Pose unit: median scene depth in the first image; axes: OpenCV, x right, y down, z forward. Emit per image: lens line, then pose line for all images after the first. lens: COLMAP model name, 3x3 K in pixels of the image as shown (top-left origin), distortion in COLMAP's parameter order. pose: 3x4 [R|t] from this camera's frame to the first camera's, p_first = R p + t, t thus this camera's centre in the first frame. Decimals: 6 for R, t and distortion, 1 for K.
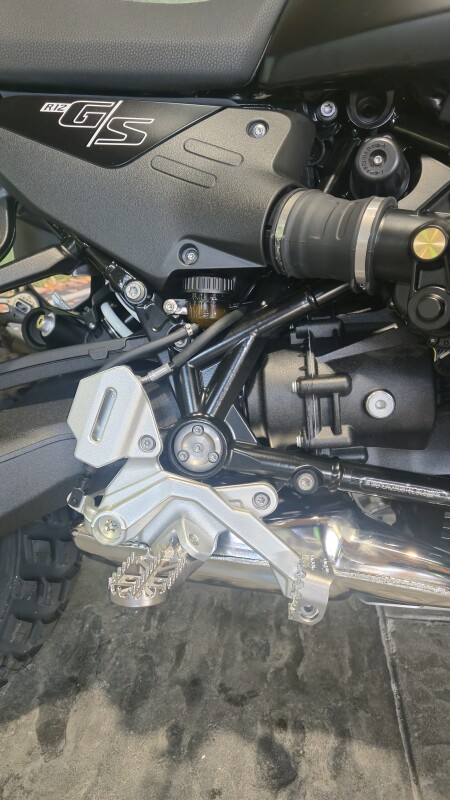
lens RADIAL K [[540.0, 0, 223.7], [0, 540.0, 405.5], [0, 0, 1]] dist [0.054456, -0.046786]
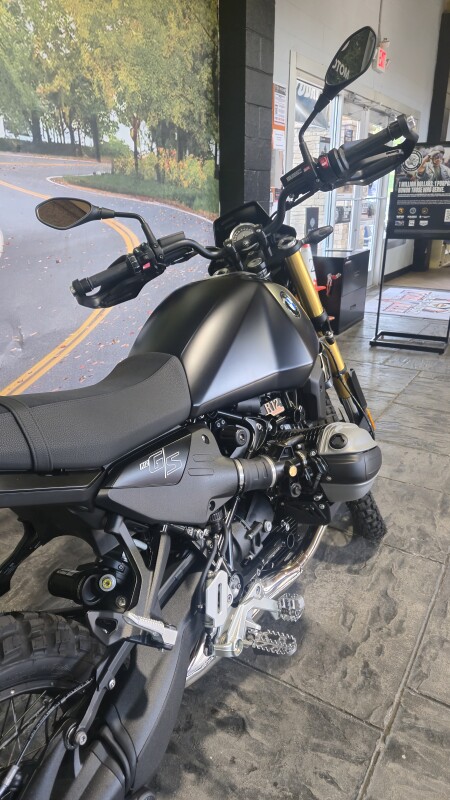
lens RADIAL K [[540.0, 0, 219.3], [0, 540.0, 400.6], [0, 0, 1]] dist [0.054456, -0.046786]
pose [[0.413623, -0.283996, 0.865022, -1.228114], [0.315457, 0.935955, 0.156444, -0.684850], [-0.854051, 0.208168, 0.476721, -0.074044]]
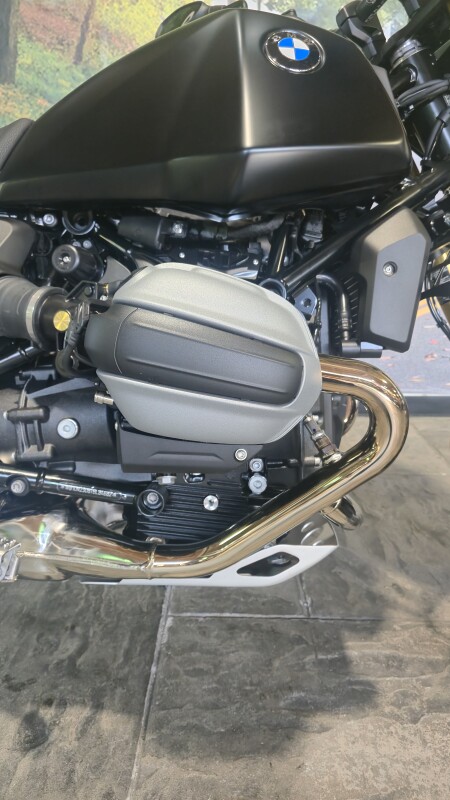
lens RADIAL K [[540.0, 0, 223.4], [0, 540.0, 404.0], [0, 0, 1]] dist [0.054456, -0.046786]
pose [[0.992818, 0.015427, 0.118639, 0.360623], [-0.005694, 0.996621, -0.081945, 0.032659], [-0.119502, 0.080681, 0.989550, -0.301824]]
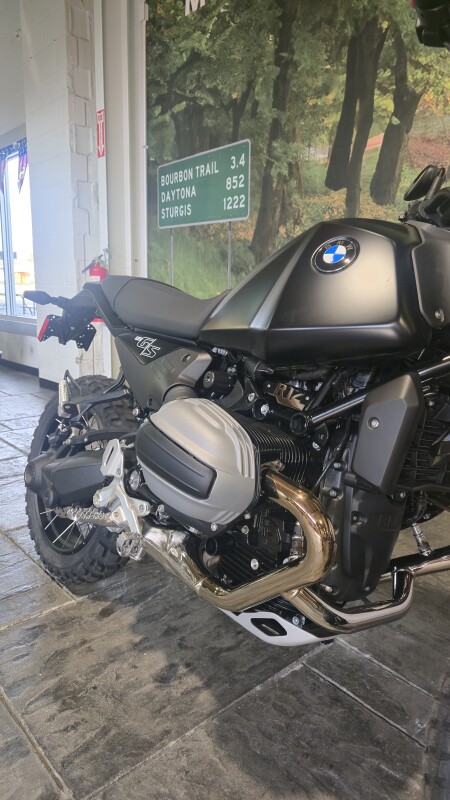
lens RADIAL K [[540.0, 0, 227.1], [0, 540.0, 403.5], [0, 0, 1]] dist [0.054456, -0.046786]
pose [[0.750622, 0.191187, -0.632467, 1.234636], [-0.288108, 0.956136, -0.052903, -0.170264], [0.594610, 0.221928, 0.772779, -0.489182]]
